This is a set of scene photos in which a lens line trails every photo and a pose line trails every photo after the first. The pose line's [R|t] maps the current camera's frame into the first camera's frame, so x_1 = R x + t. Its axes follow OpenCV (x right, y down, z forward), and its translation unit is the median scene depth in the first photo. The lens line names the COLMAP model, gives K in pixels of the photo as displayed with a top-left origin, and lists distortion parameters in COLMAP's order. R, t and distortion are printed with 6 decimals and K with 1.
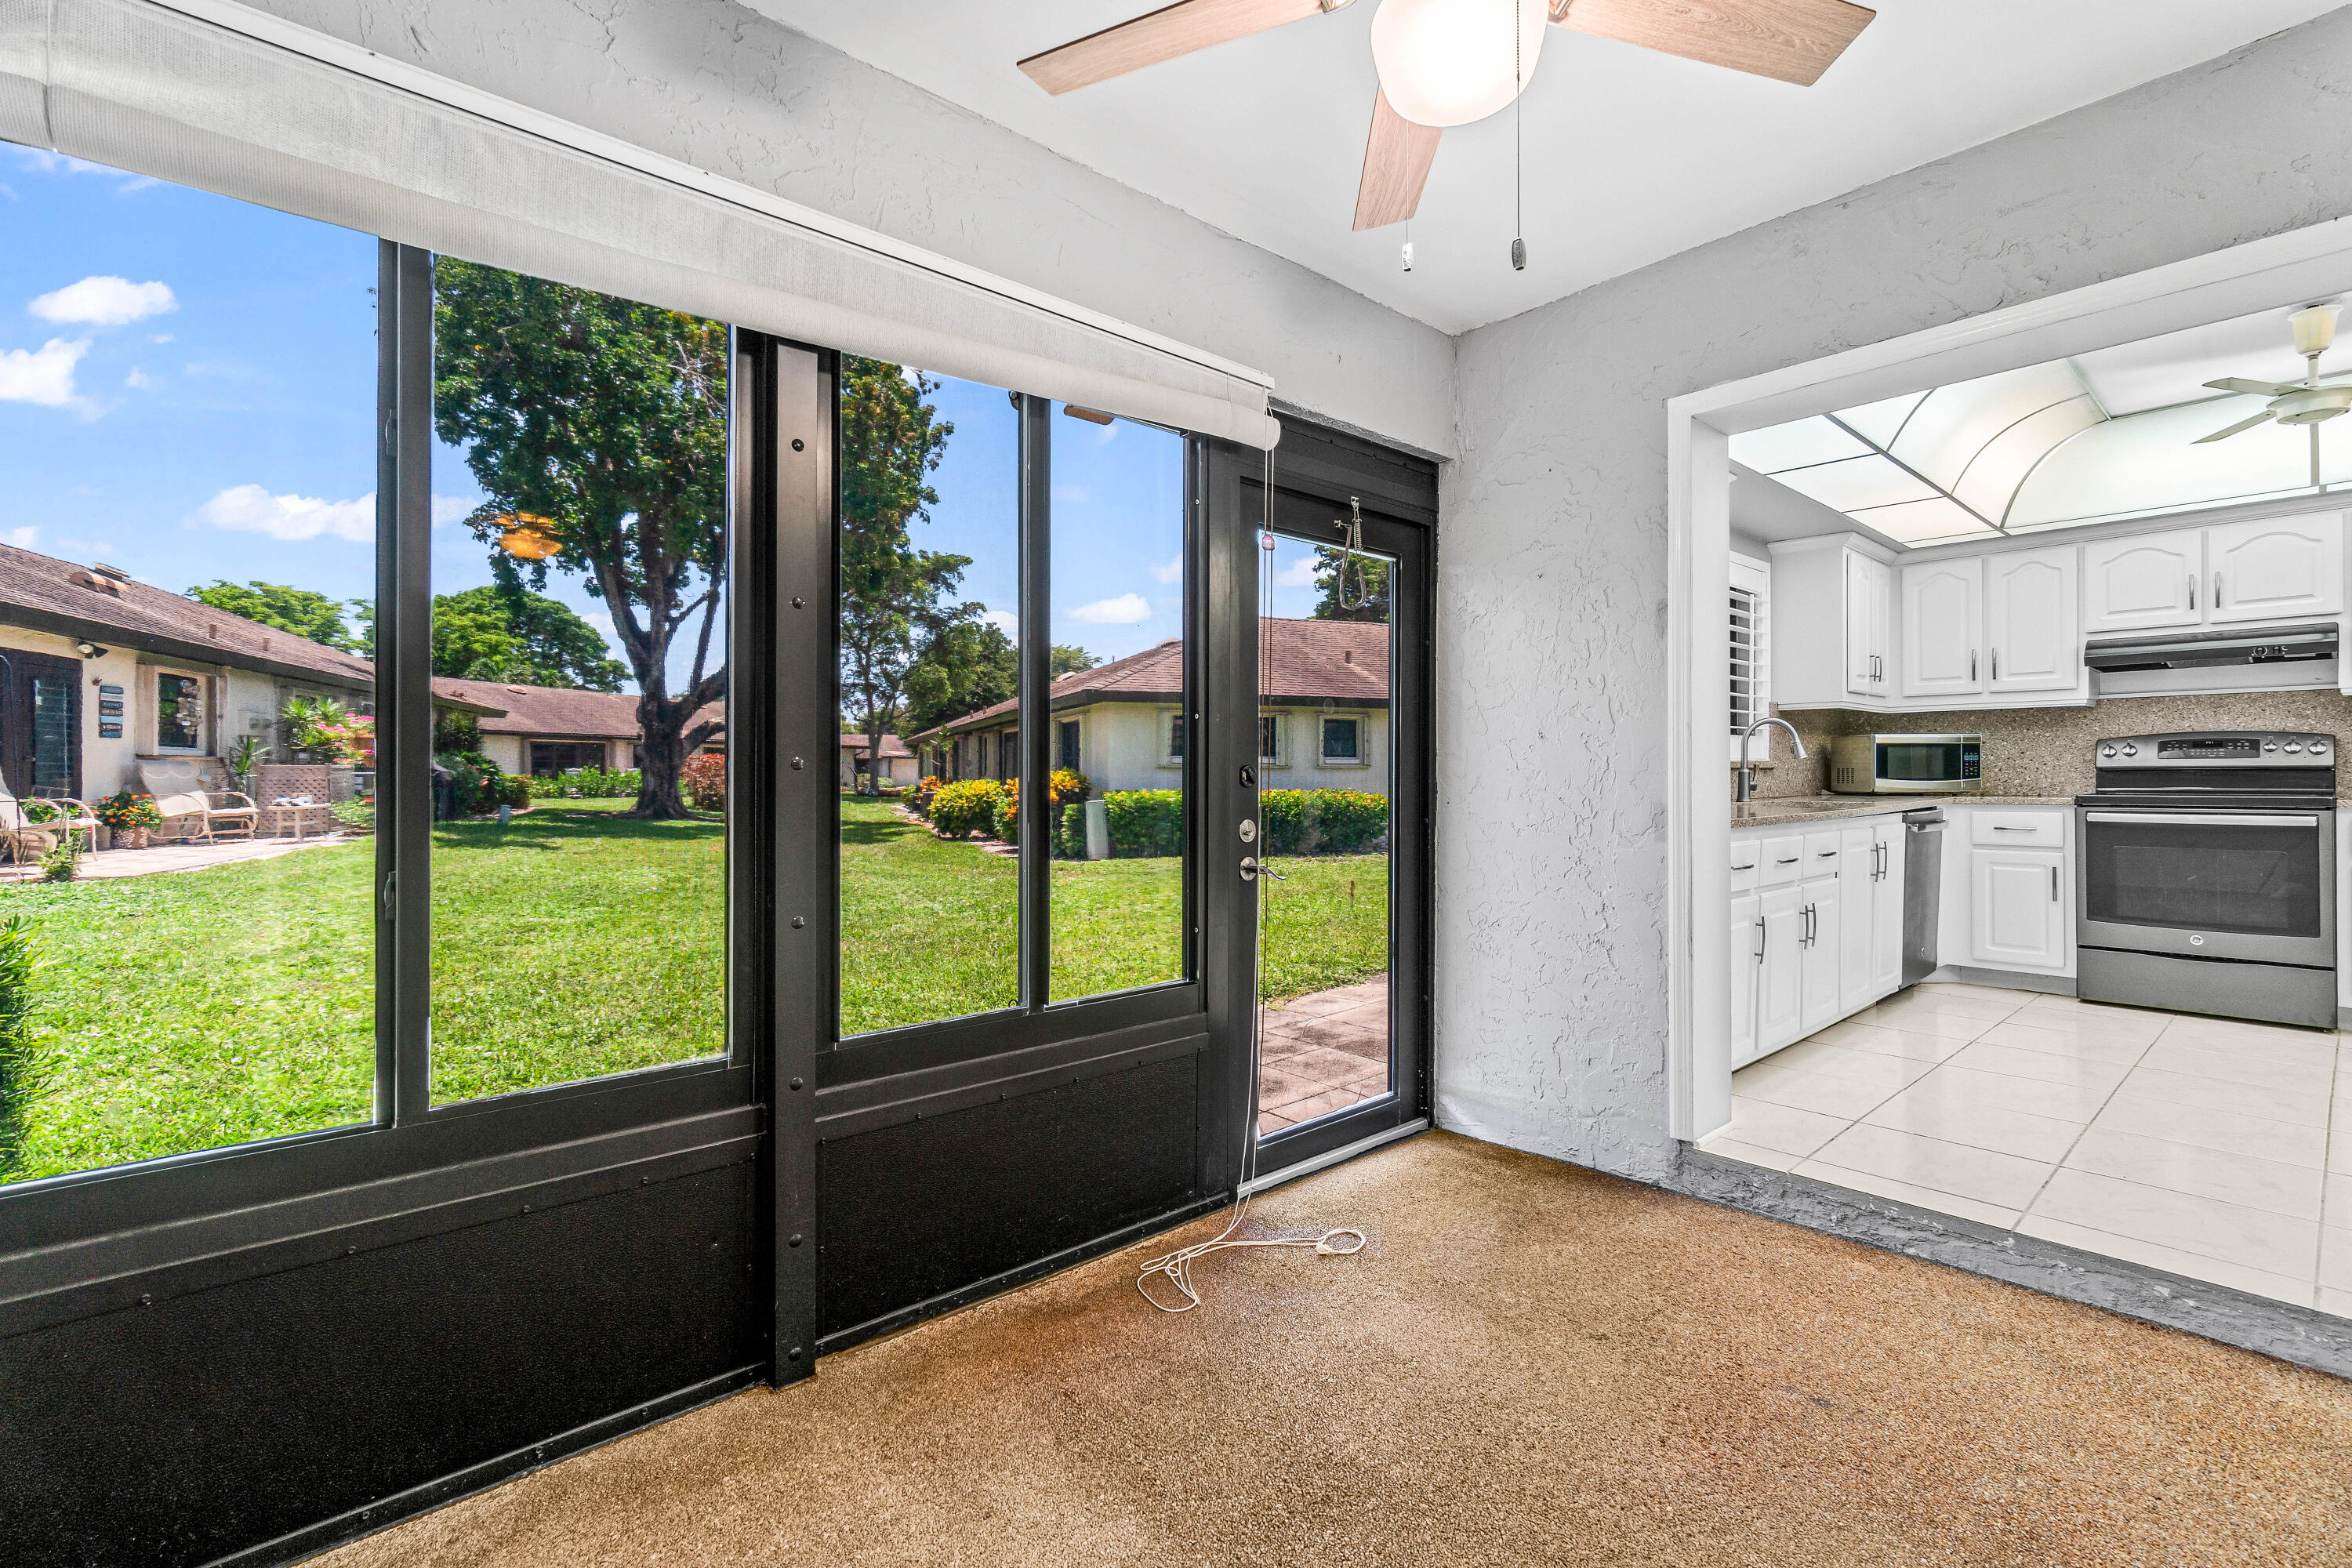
lens RADIAL K [[1034.5, 0, 1181.3], [0, 1034.5, 771.2], [0, 0, 1]] dist [-0.006944, 0.000451]
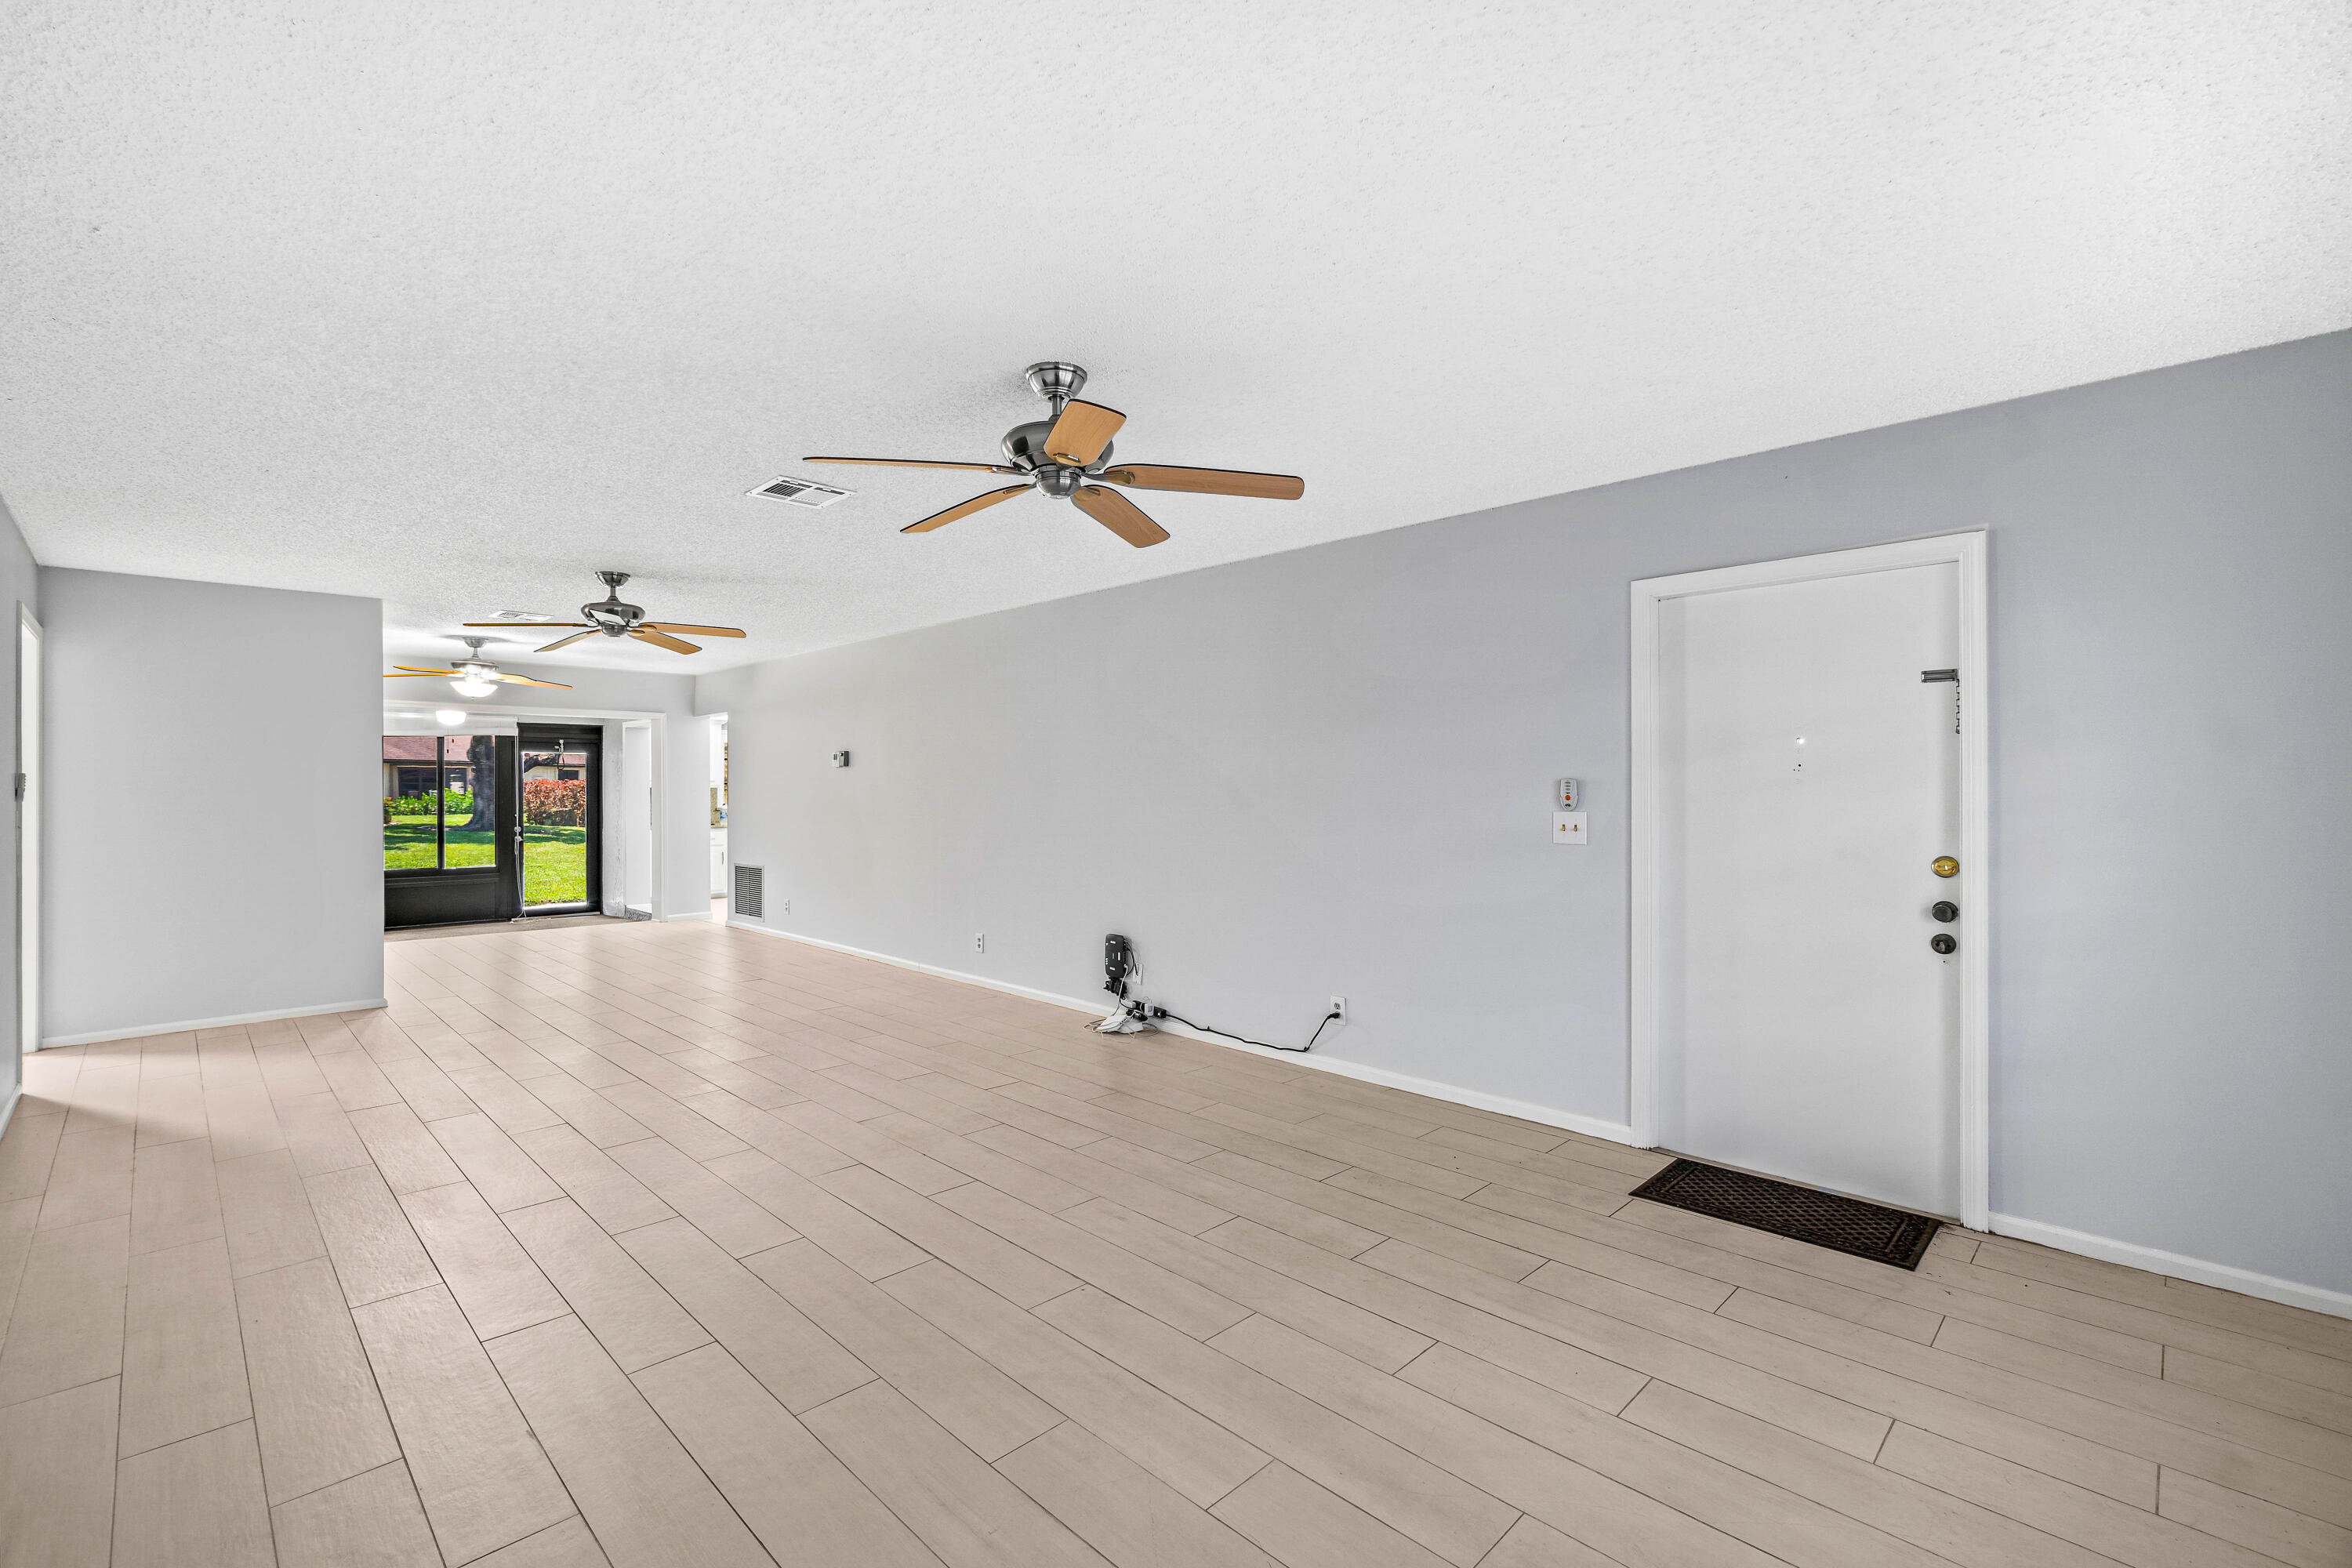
lens RADIAL K [[1024.7, 0, 1170.6], [0, 1024.7, 756.8], [0, 0, 1]] dist [-0.002816, -0.000228]
pose [[0.997781, -0.003369, 0.066494, 1.403441], [0.004910, 0.999723, -0.023033, -0.072403], [-0.066398, 0.023308, 0.997521, -1.882177]]
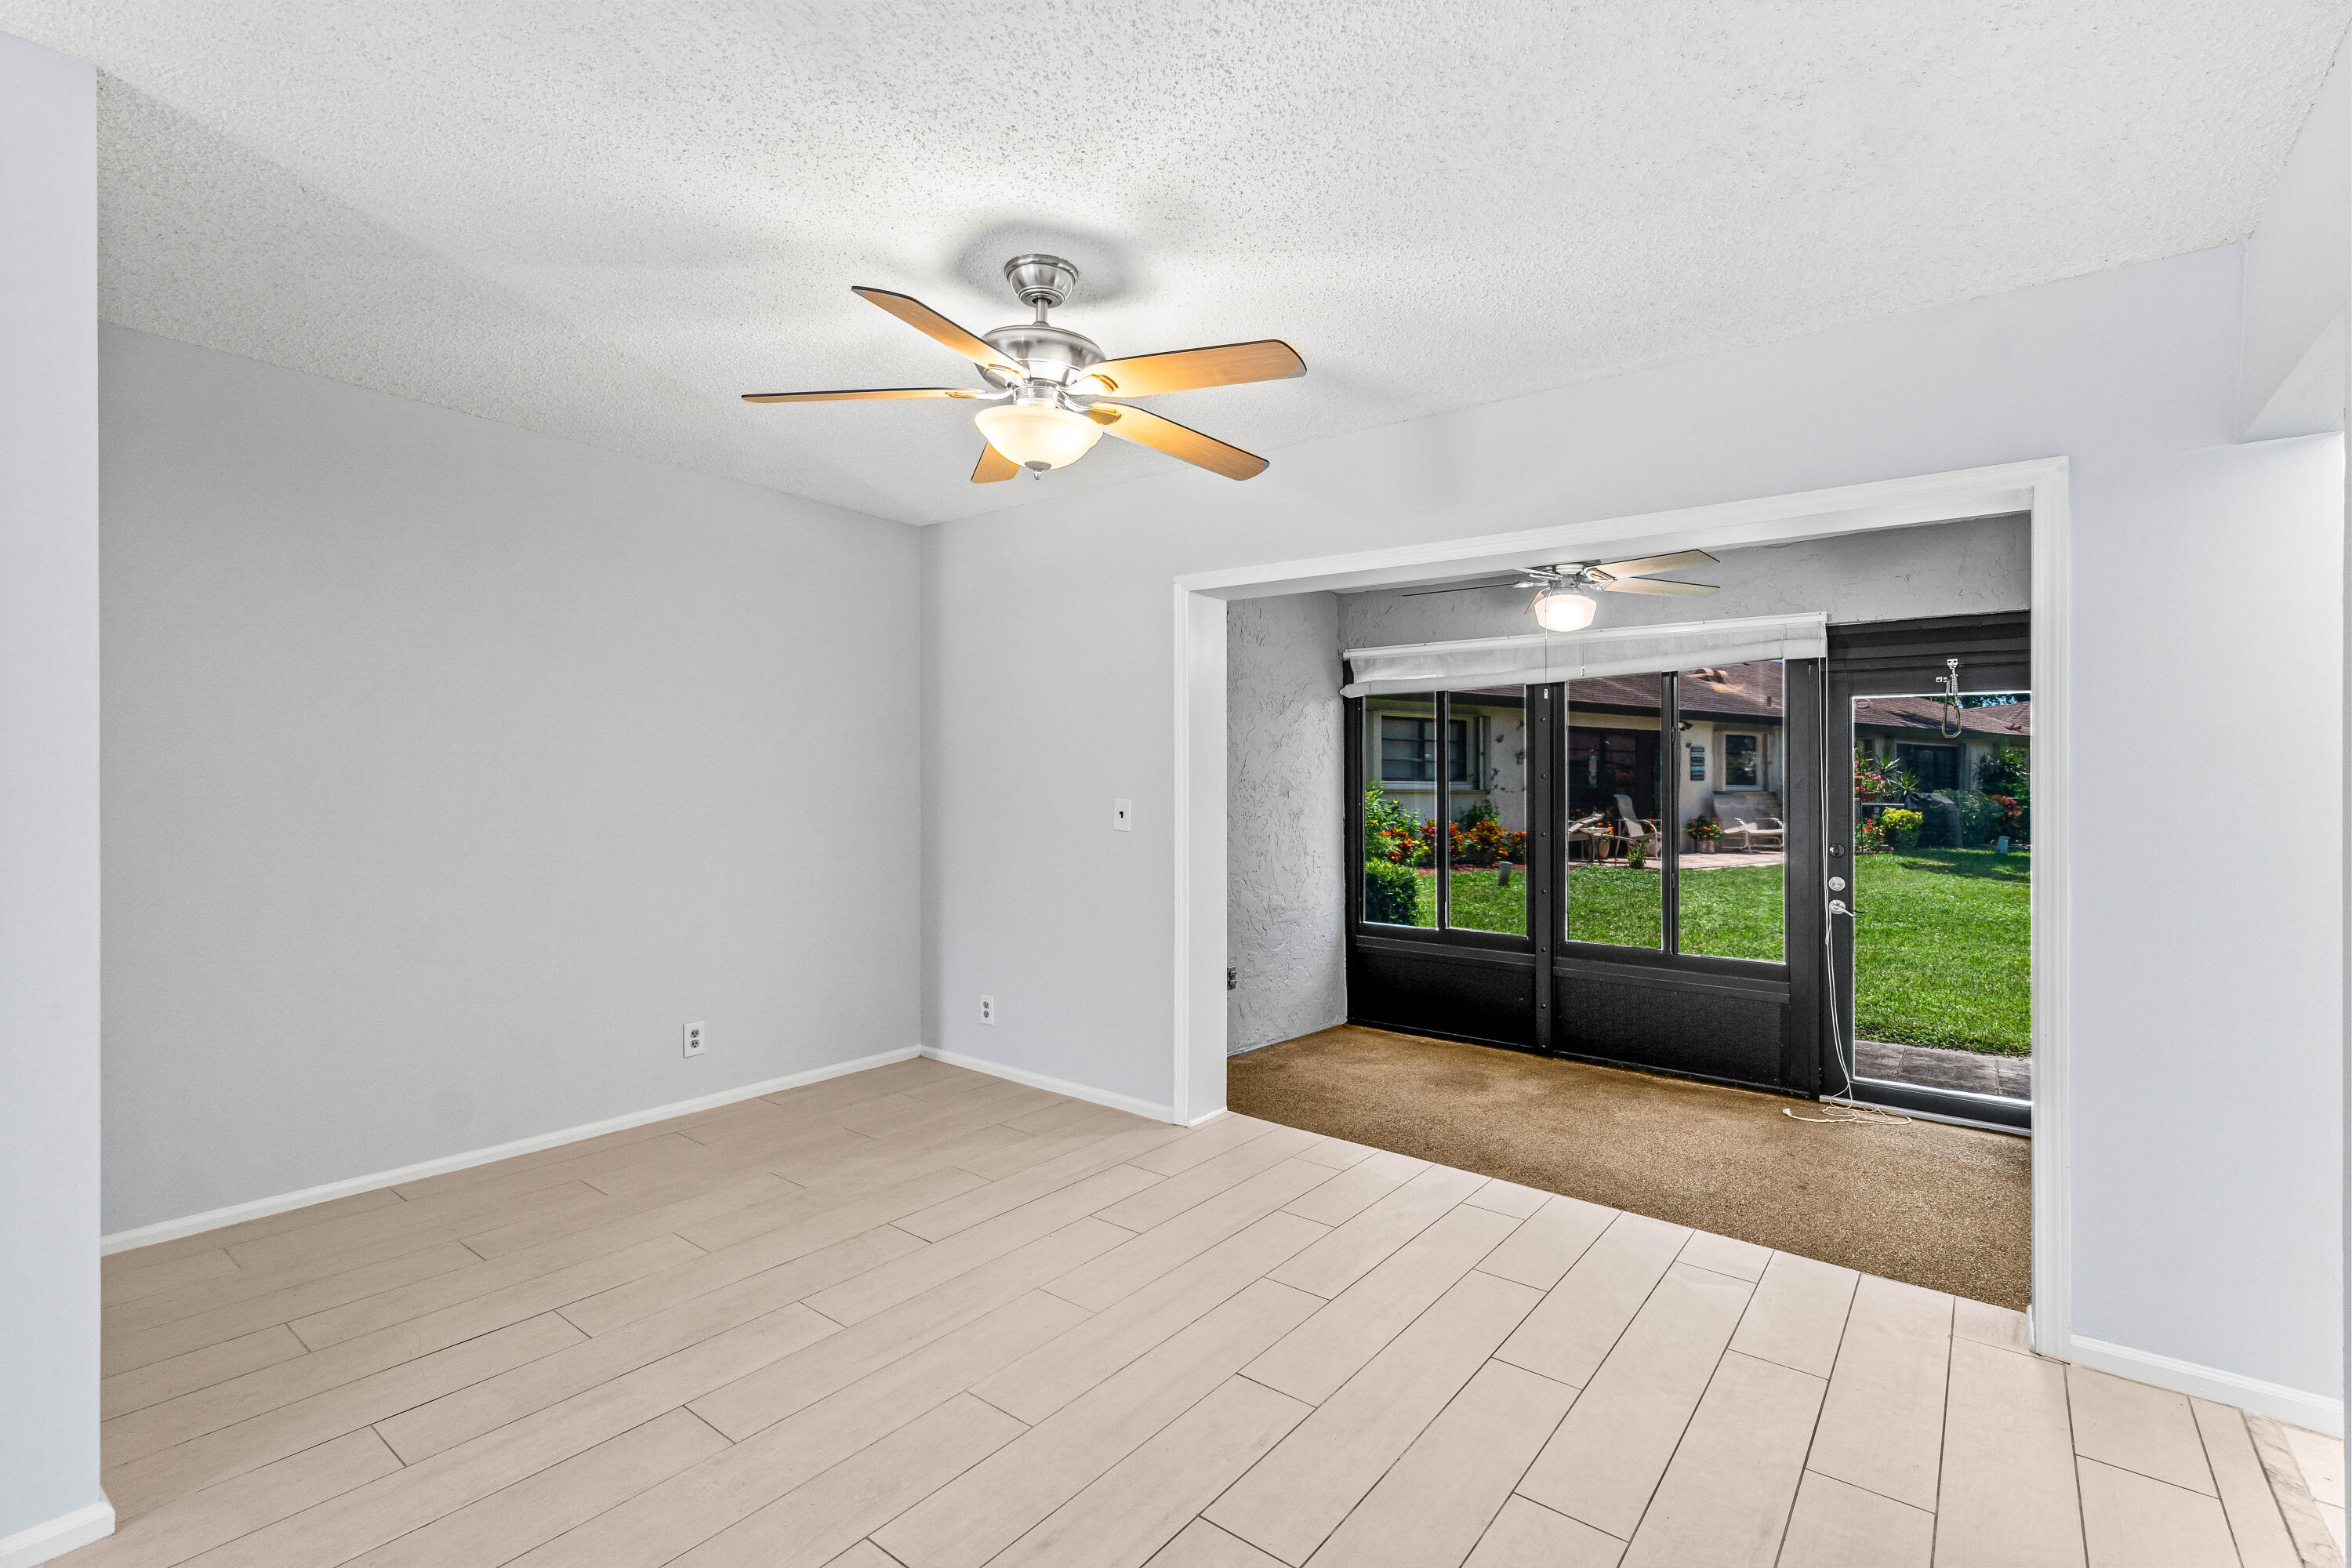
lens RADIAL K [[1046.5, 0, 1144.9], [0, 1046.5, 761.1], [0, 0, 1]] dist [0.001567, -0.000007]
pose [[0.171492, -0.018202, -0.985017, 0.922544], [-0.008306, 0.999767, -0.019921, -0.057984], [0.985150, 0.011598, 0.171301, -0.225723]]
